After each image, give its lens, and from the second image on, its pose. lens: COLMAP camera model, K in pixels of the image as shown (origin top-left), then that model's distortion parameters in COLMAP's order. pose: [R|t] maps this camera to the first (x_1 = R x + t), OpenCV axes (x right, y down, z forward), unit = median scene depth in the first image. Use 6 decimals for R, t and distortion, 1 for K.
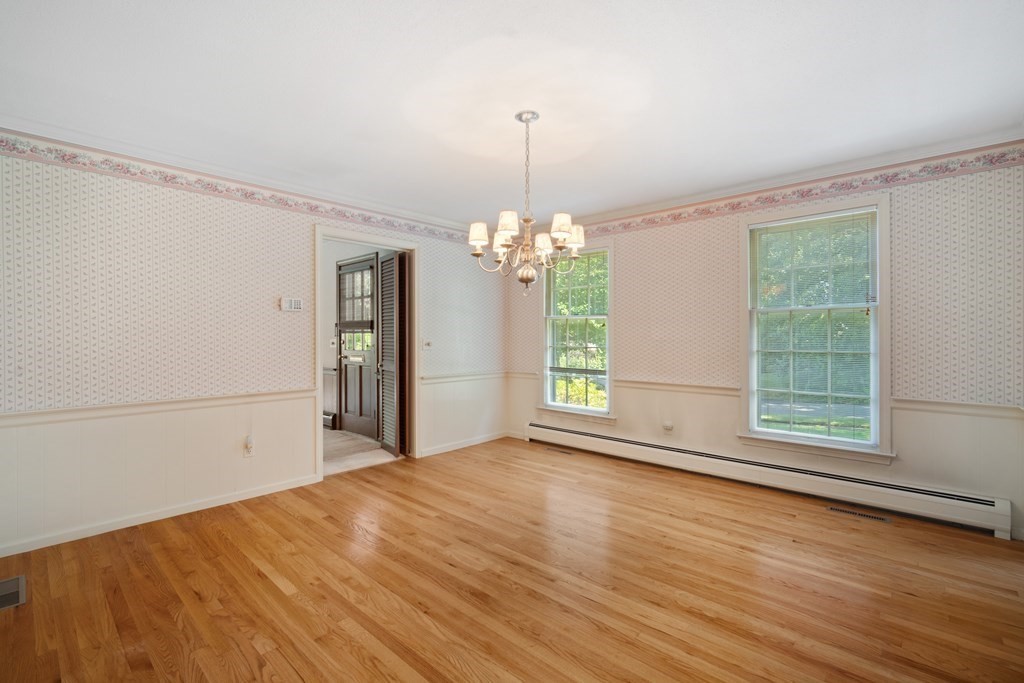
lens RADIAL K [[455.1, 0, 507.2], [0, 455.1, 342.7], [0, 0, 1]] dist [-0.002887, 0.000253]
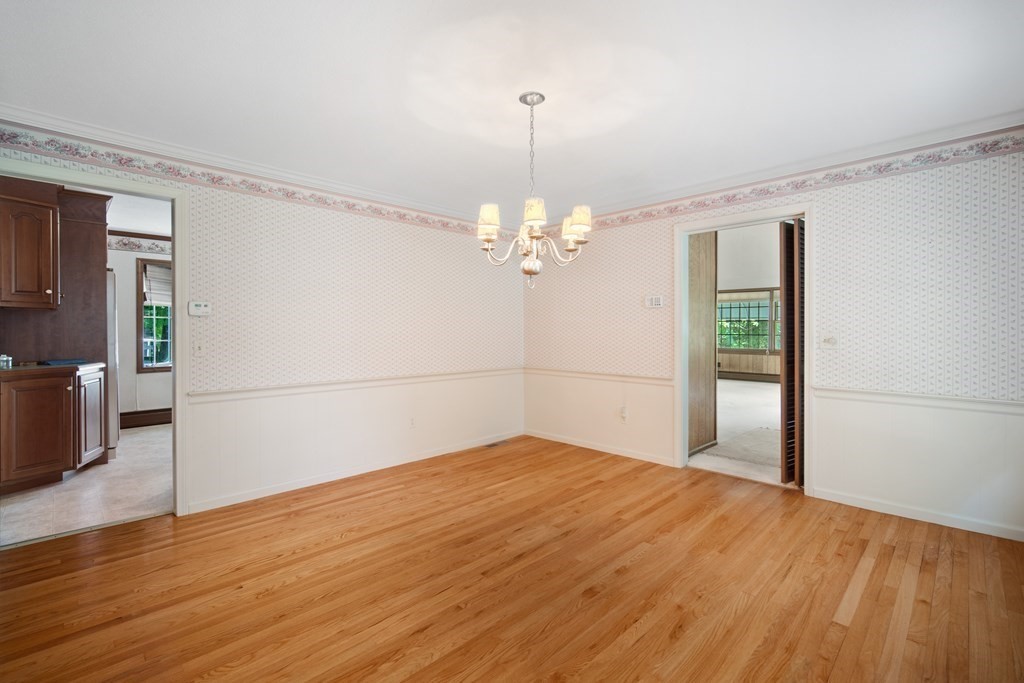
lens RADIAL K [[462.3, 0, 515.0], [0, 462.3, 329.3], [0, 0, 1]] dist [0.002079, 0.000615]
pose [[-0.035195, 0.000646, -0.999380, 0.891892], [-0.008465, 0.999964, 0.000944, -0.017064], [0.999345, 0.008493, -0.035189, 0.873988]]
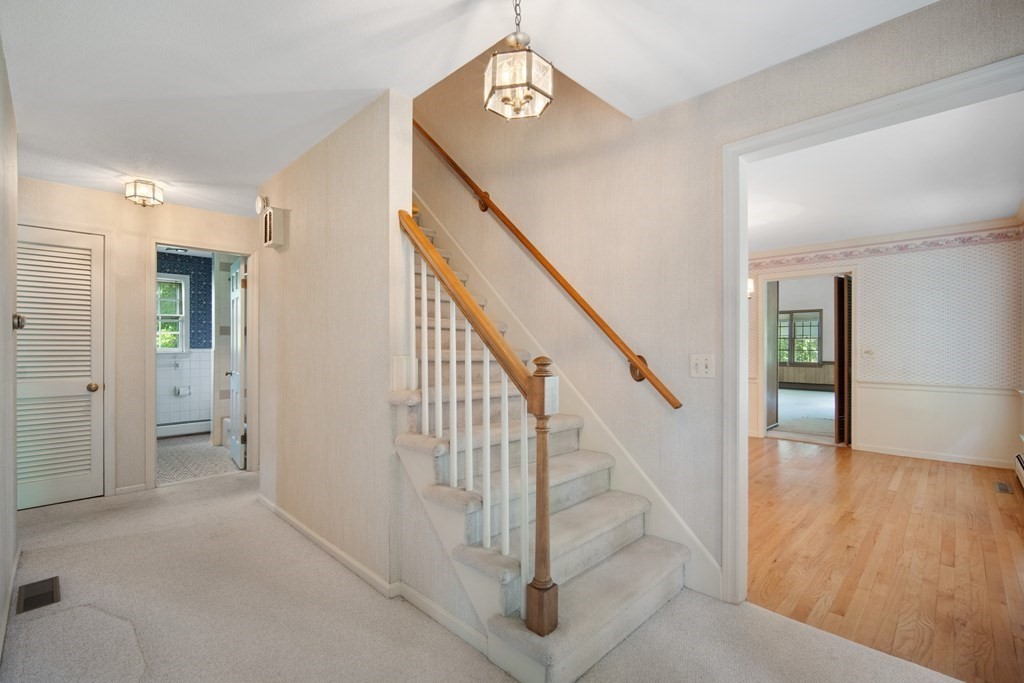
lens RADIAL K [[455.1, 0, 507.2], [0, 455.1, 342.7], [0, 0, 1]] dist [-0.002887, 0.000253]
pose [[-0.037442, -0.003004, -0.999294, 1.580011], [-0.011589, 0.999930, -0.002571, -0.011632], [0.999232, 0.011485, -0.037474, 0.241836]]
